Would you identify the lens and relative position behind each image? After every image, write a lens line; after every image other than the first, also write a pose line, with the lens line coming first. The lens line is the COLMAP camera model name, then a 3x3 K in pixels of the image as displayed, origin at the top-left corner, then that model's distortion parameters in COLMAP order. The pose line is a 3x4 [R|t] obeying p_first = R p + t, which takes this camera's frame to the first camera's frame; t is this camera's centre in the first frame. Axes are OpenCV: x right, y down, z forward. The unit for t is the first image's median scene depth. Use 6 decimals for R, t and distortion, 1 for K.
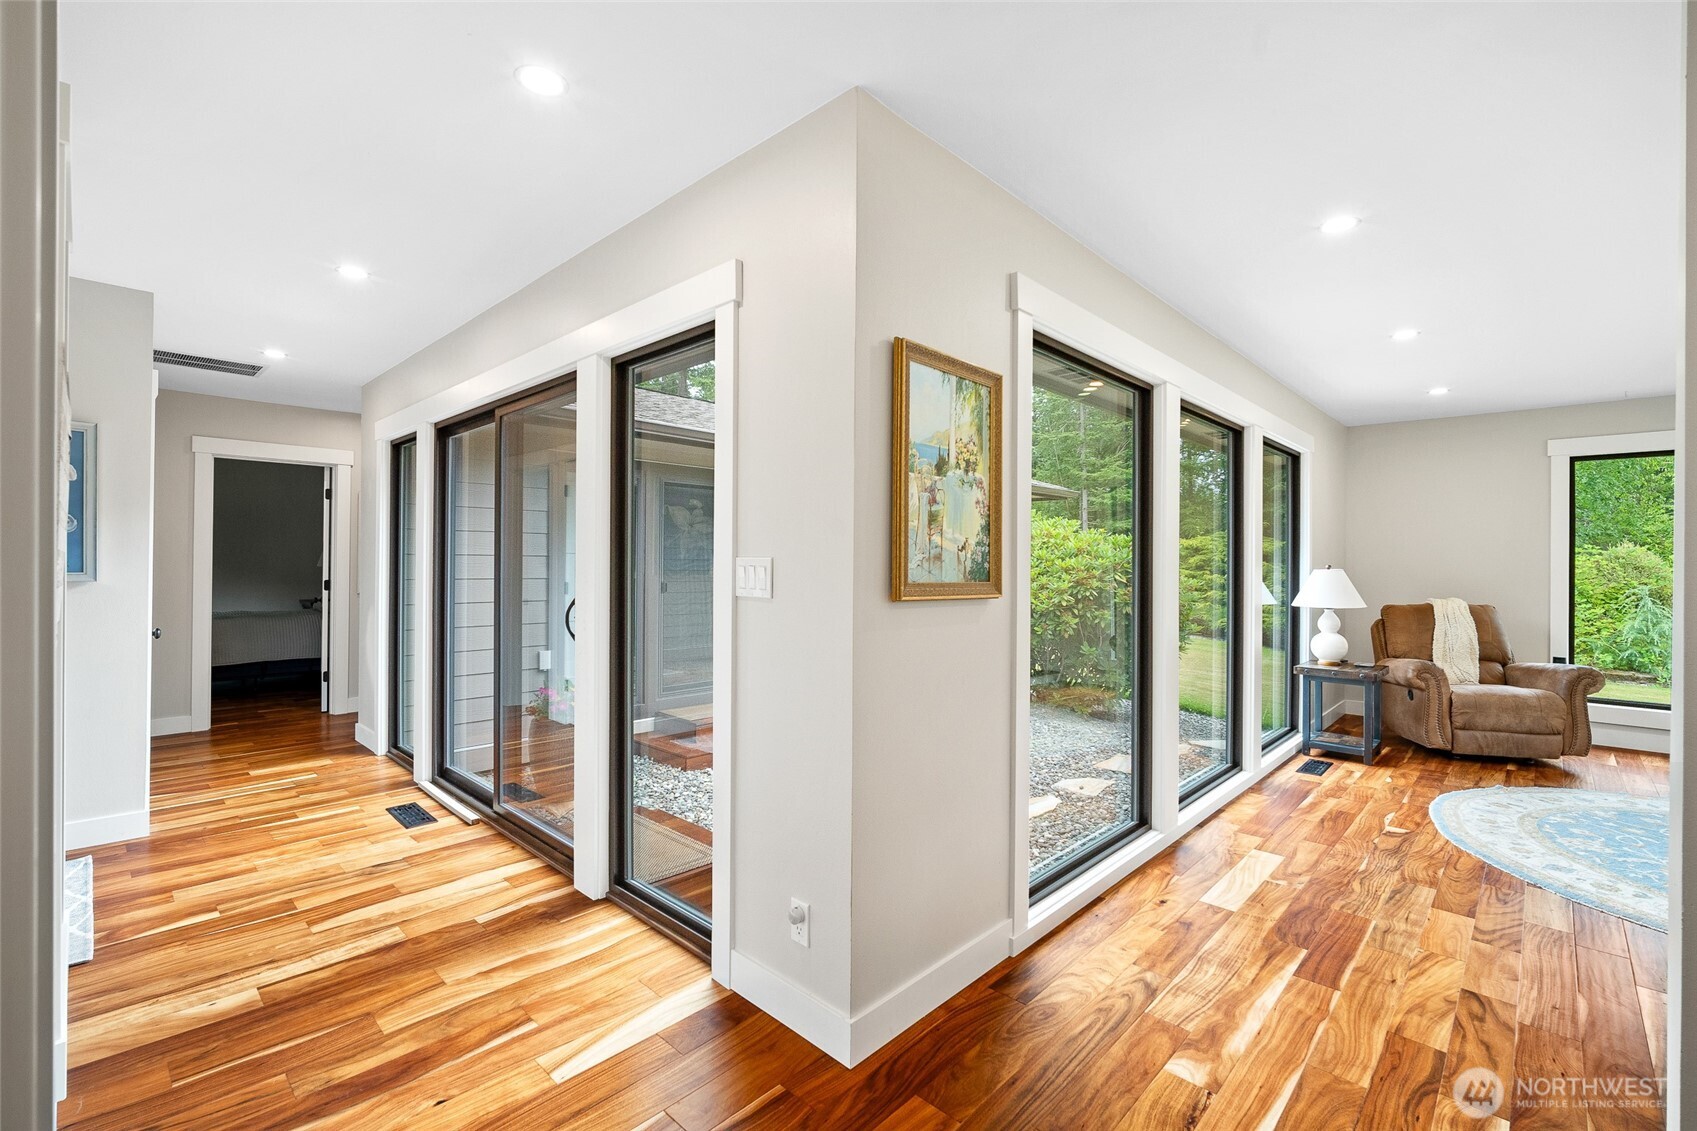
lens RADIAL K [[742.3, 0, 846.9], [0, 742.3, 558.0], [0, 0, 1]] dist [-0.018278, 0.005963]
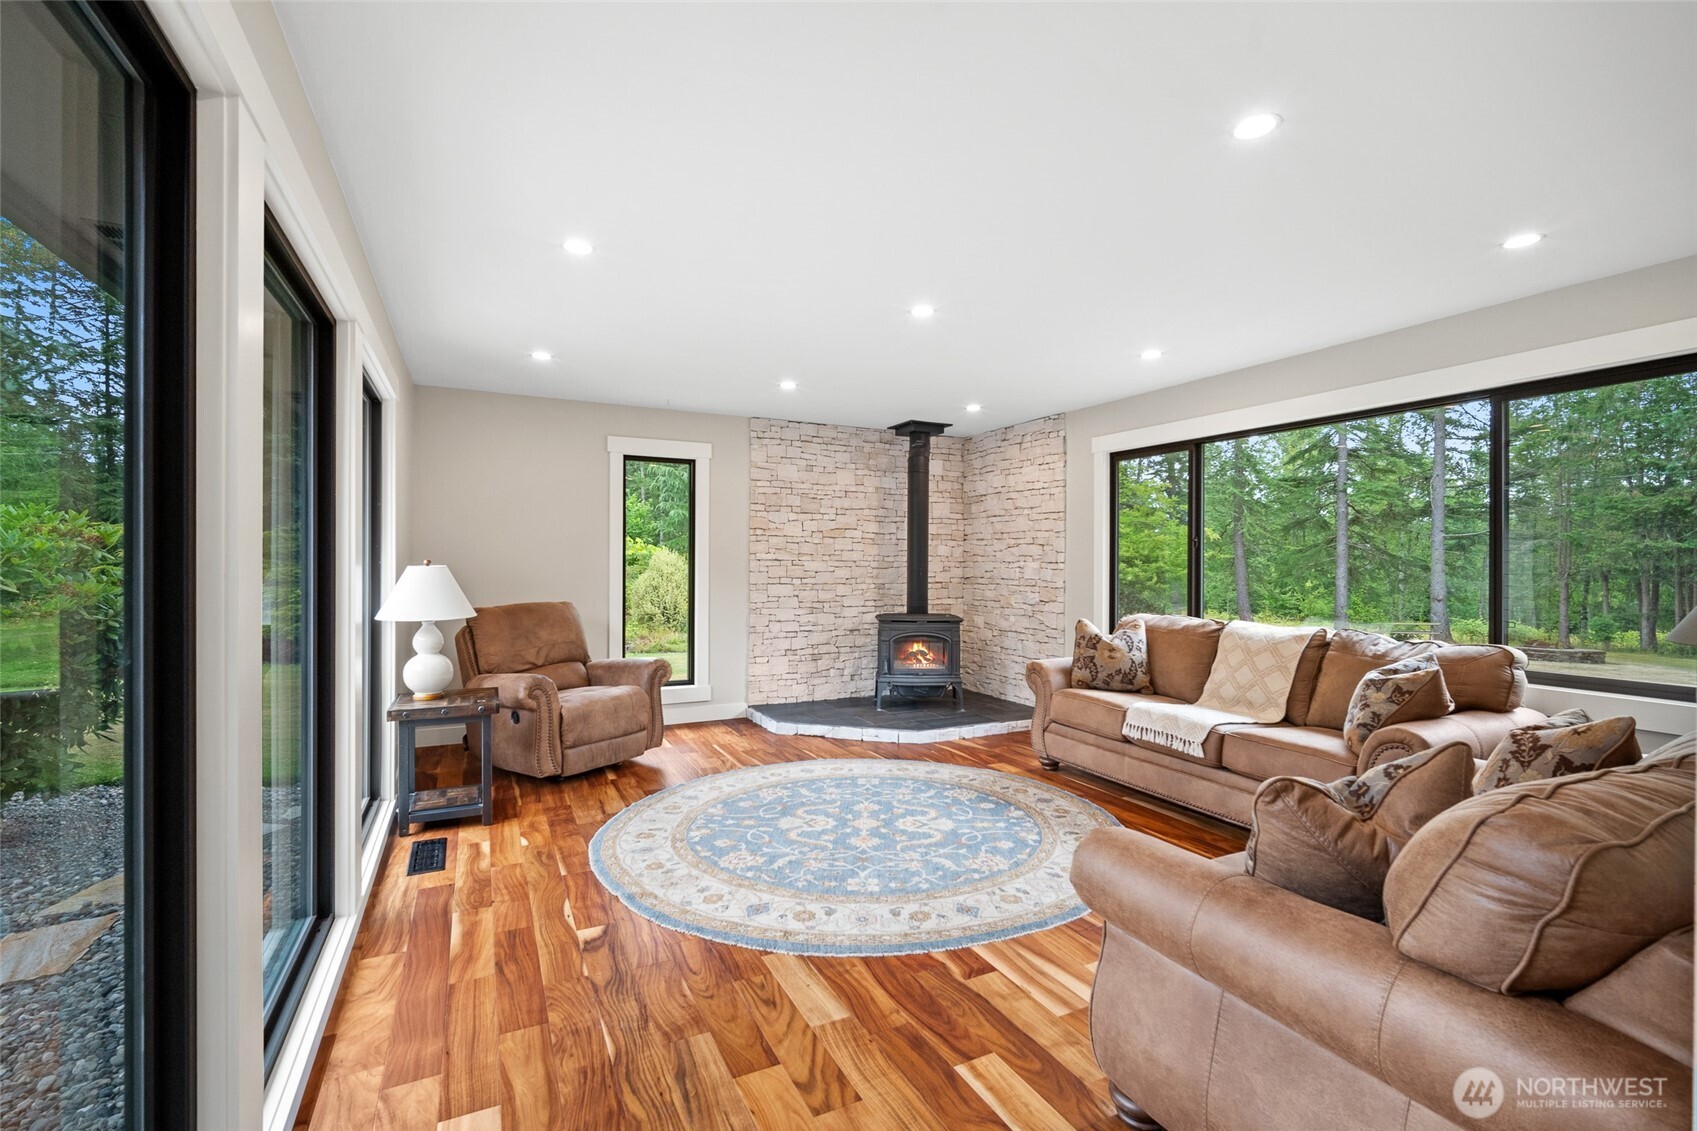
lens RADIAL K [[742.3, 0, 846.9], [0, 742.3, 558.0], [0, 0, 1]] dist [-0.018278, 0.005963]
pose [[0.338268, -0.003996, 0.941041, 0.154576], [-0.004075, 0.999975, 0.005711, 0.002005], [-0.941041, -0.005767, 0.338244, 0.505893]]
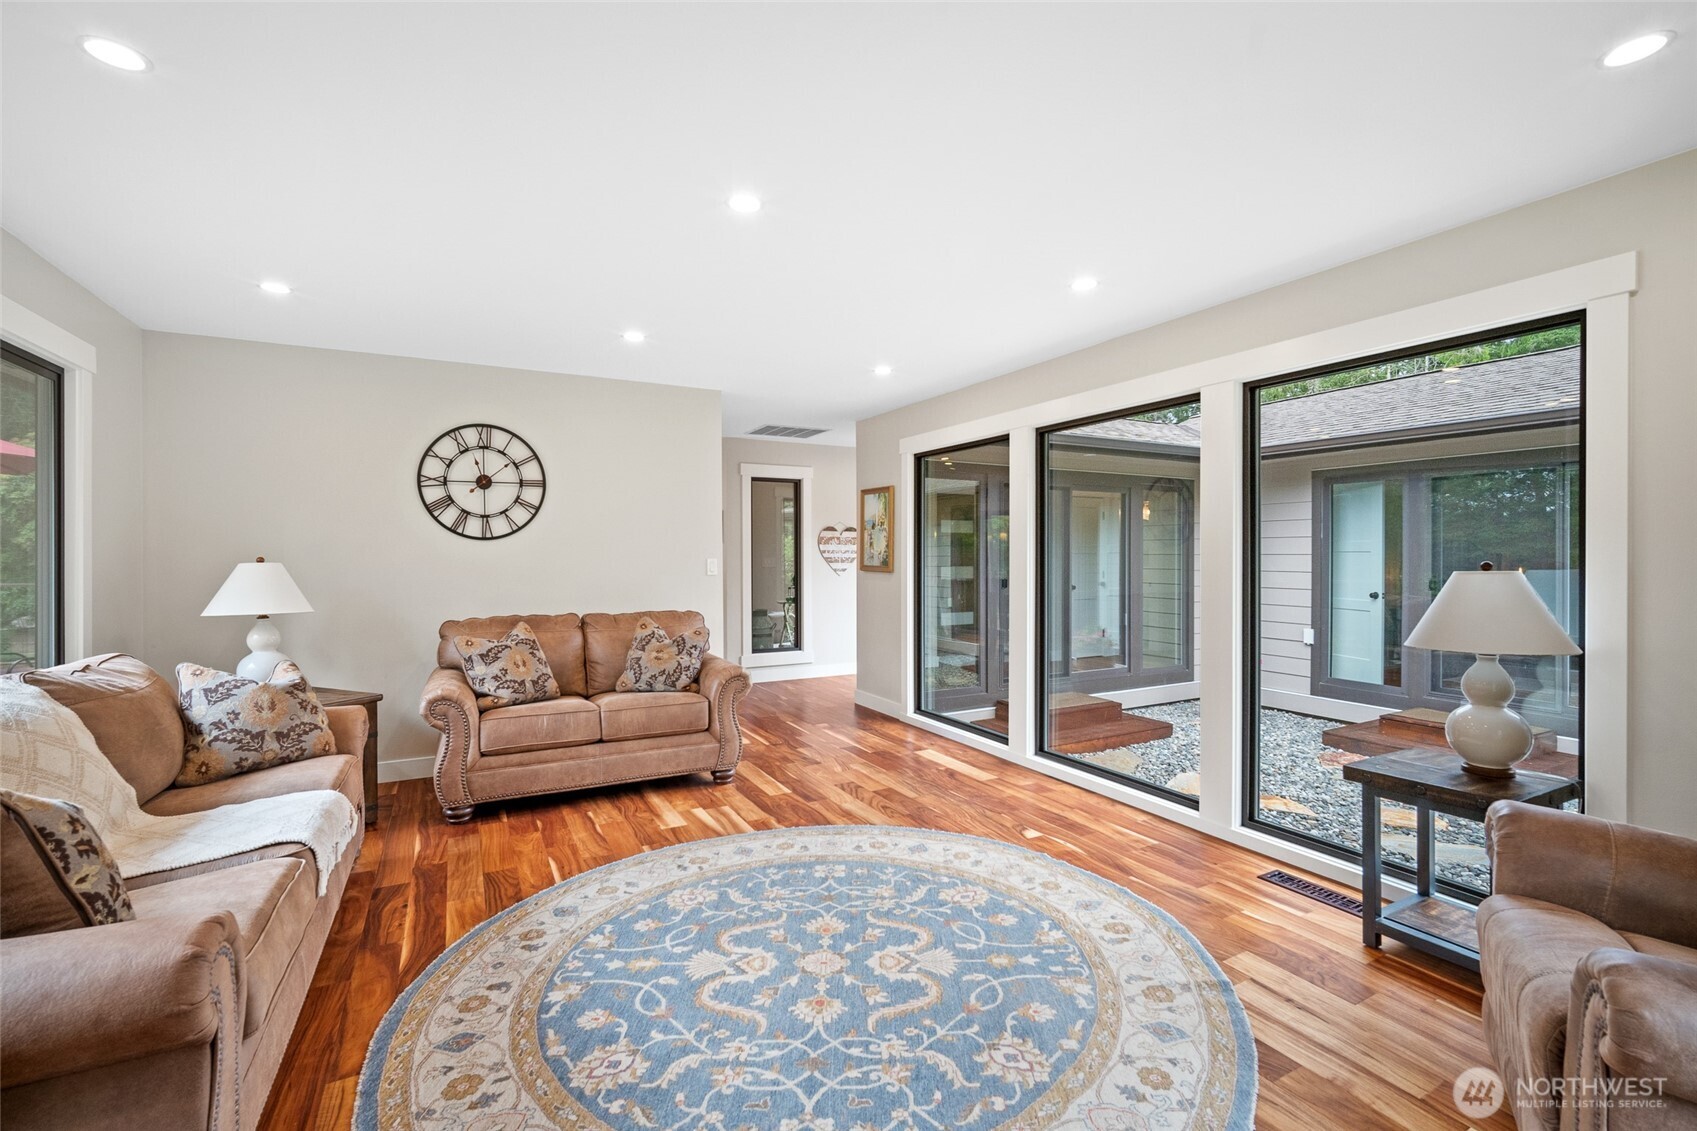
lens RADIAL K [[742.3, 0, 846.9], [0, 742.3, 558.0], [0, 0, 1]] dist [-0.018278, 0.005963]
pose [[-0.311737, -0.005854, -0.950151, 1.676343], [0.002168, 0.999974, -0.006872, 0.012921], [0.950166, -0.004202, -0.311716, 1.029056]]
